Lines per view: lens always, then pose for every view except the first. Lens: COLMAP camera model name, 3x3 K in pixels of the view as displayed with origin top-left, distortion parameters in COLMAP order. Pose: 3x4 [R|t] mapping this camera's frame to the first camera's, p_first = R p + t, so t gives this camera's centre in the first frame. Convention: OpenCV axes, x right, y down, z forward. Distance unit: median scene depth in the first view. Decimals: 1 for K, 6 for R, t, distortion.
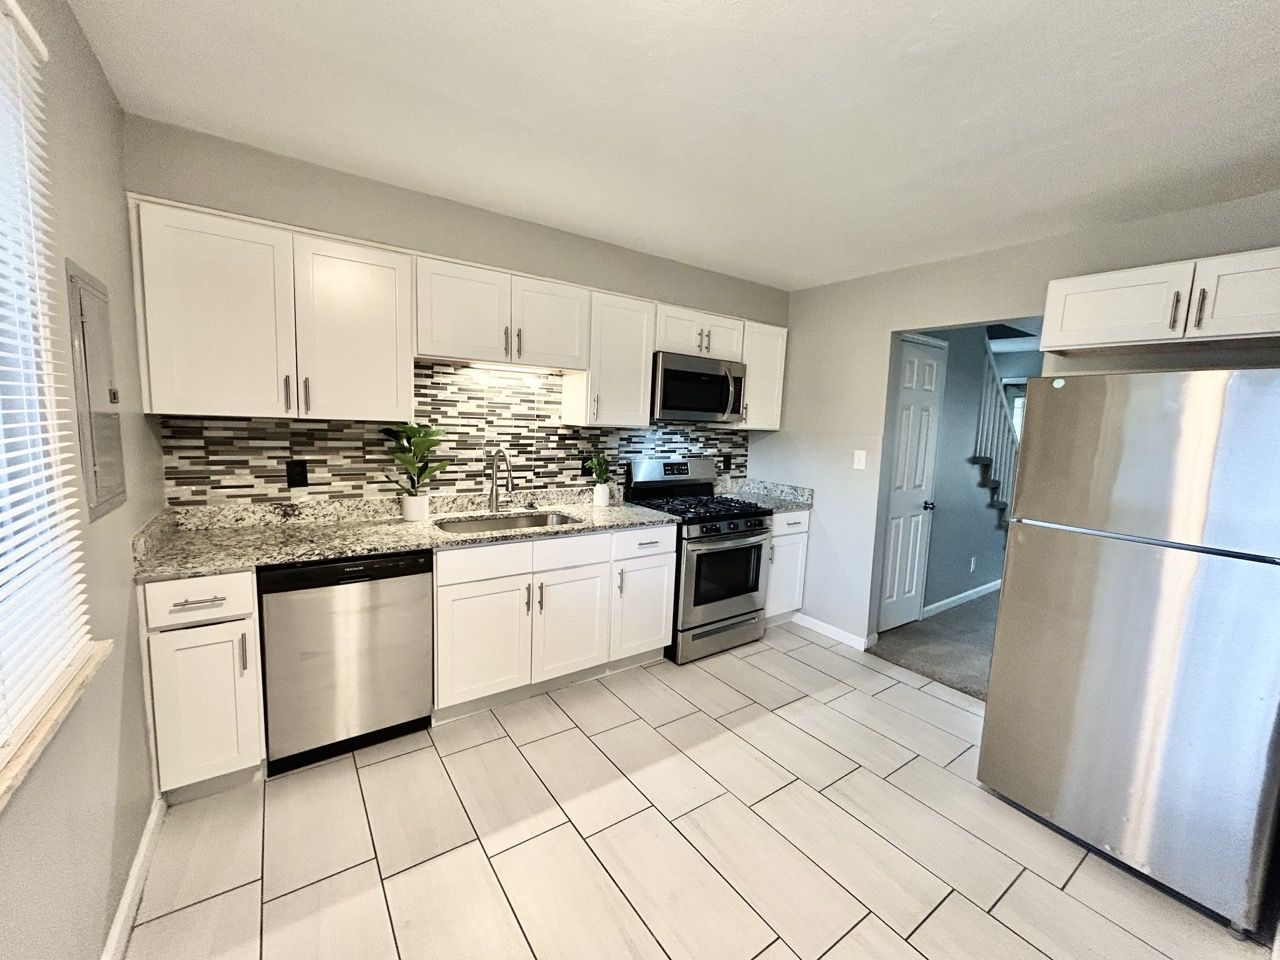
lens RADIAL K [[517.4, 0, 641.4], [0, 517.4, 476.9], [0, 0, 1]] dist [0.001894, -0.000112]
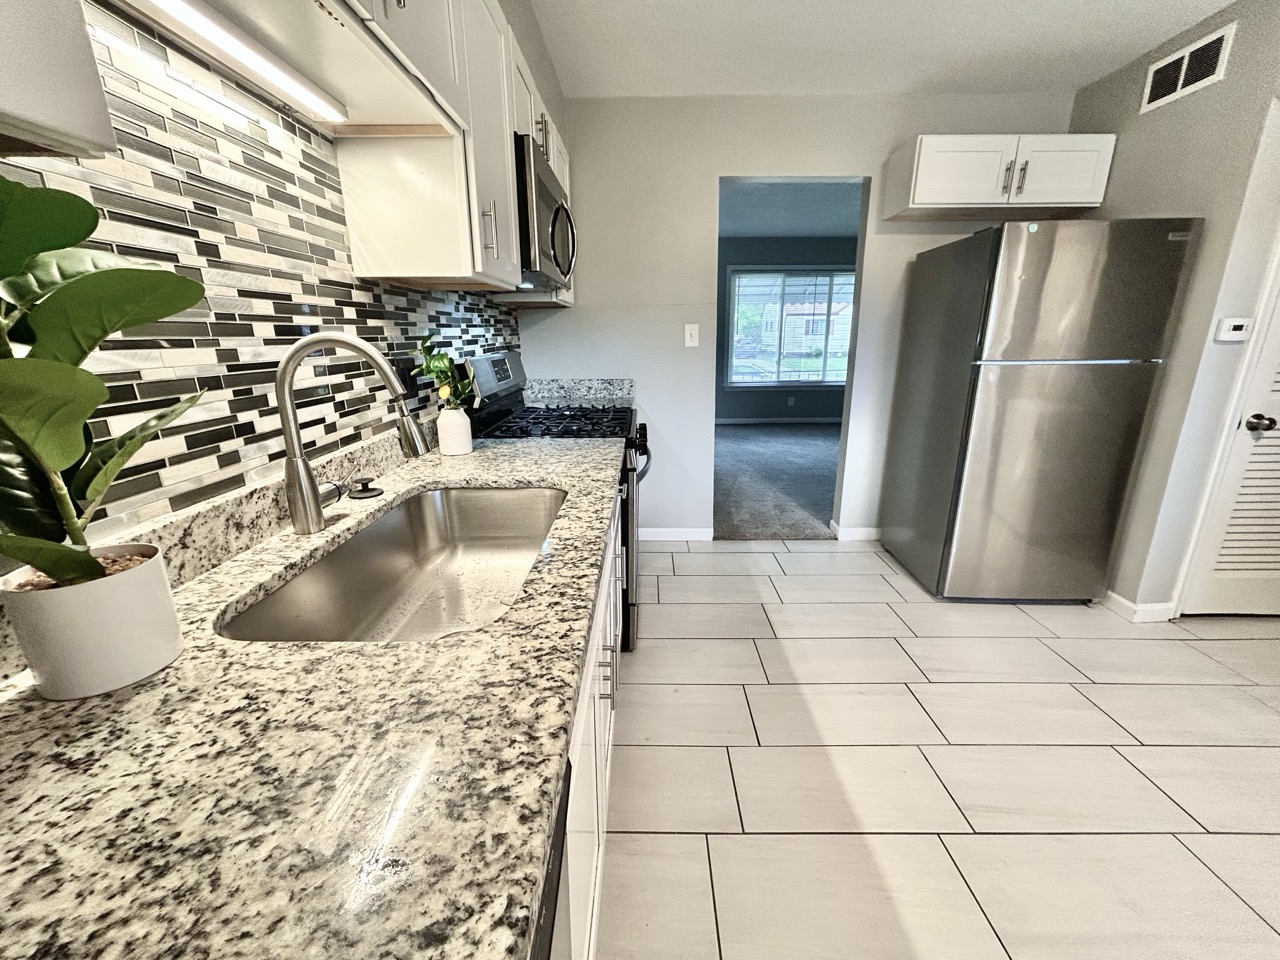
lens RADIAL K [[517.4, 0, 638.1], [0, 517.4, 476.1], [0, 0, 1]] dist [0.001894, -0.000112]
pose [[0.587161, -0.259344, 0.766801, -0.389240], [0.124438, 0.964946, 0.231074, -0.018221], [-0.799848, -0.040258, 0.598851, 0.592788]]
